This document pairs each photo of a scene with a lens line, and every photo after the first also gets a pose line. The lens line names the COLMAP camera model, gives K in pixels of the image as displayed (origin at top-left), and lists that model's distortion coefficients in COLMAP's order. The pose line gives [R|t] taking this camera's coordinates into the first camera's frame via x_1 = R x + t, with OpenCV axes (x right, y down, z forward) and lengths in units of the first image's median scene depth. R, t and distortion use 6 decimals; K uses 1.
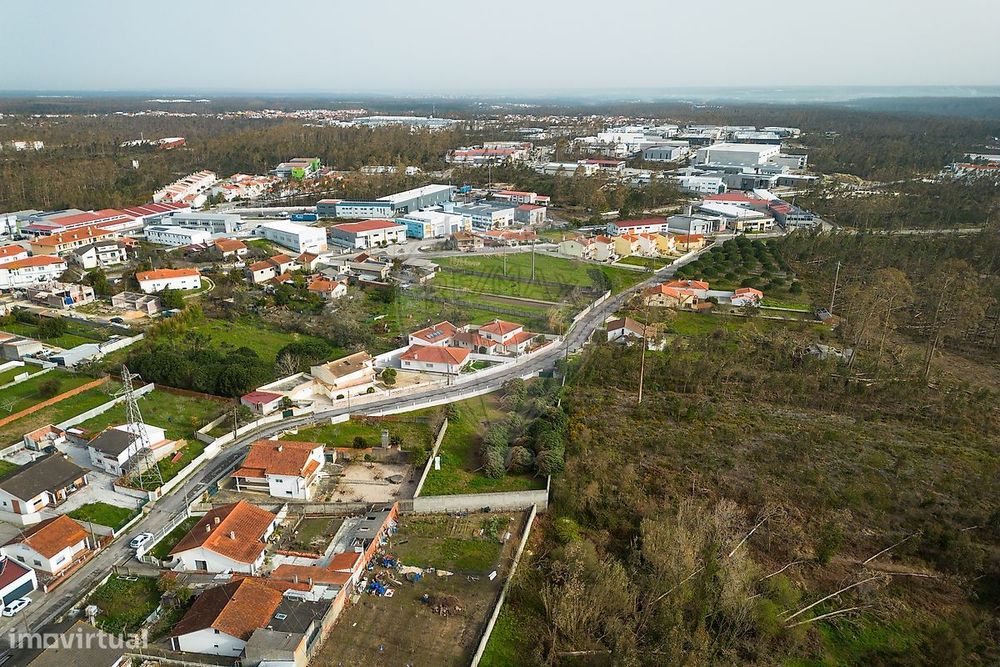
lens RADIAL K [[695.0, 0, 496.4], [0, 695.0, 328.1], [0, 0, 1]] dist [0.076467, -0.074231]
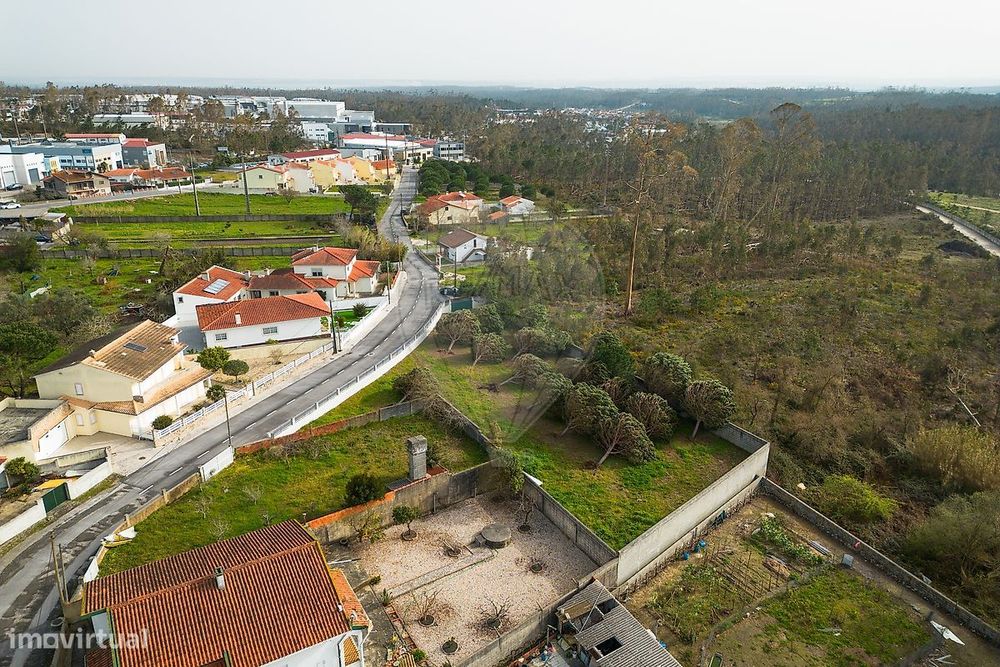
lens RADIAL K [[695.0, 0, 499.4], [0, 695.0, 334.7], [0, 0, 1]] dist [0.076467, -0.074231]
pose [[0.777223, -0.208176, 0.593791, -0.253031], [0.196879, 0.976759, 0.084742, 0.042879], [-0.597632, 0.051042, 0.800145, 0.450827]]
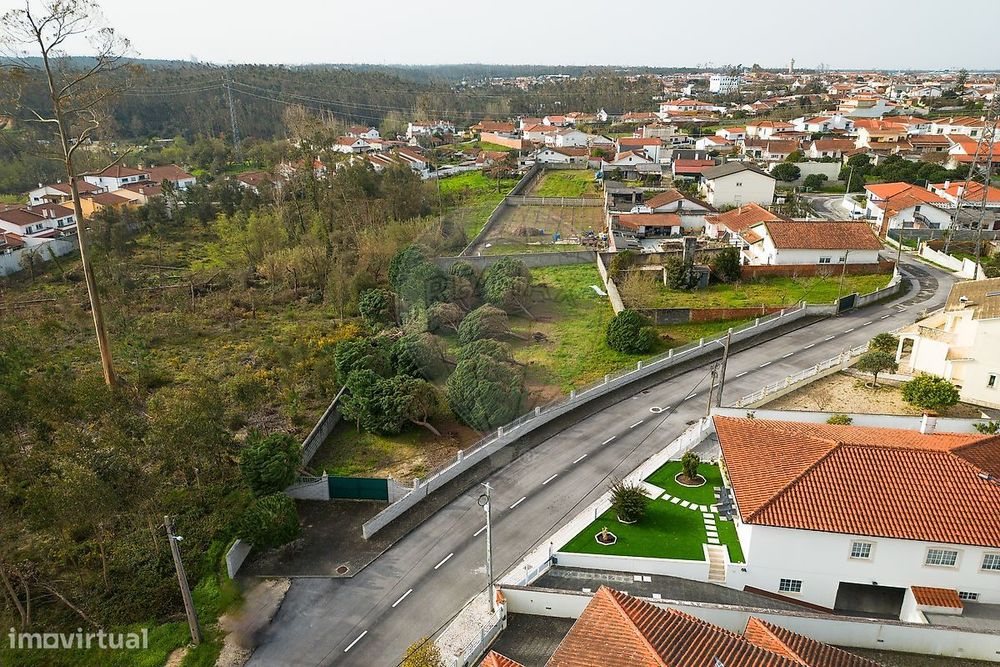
lens RADIAL K [[695.0, 0, 501.7], [0, 695.0, 330.3], [0, 0, 1]] dist [0.076467, -0.074231]
pose [[-0.995752, 0.034673, -0.085293, 0.038877], [-0.026344, 0.780358, 0.624778, -0.115614], [0.088222, 0.624371, -0.776130, 1.067884]]
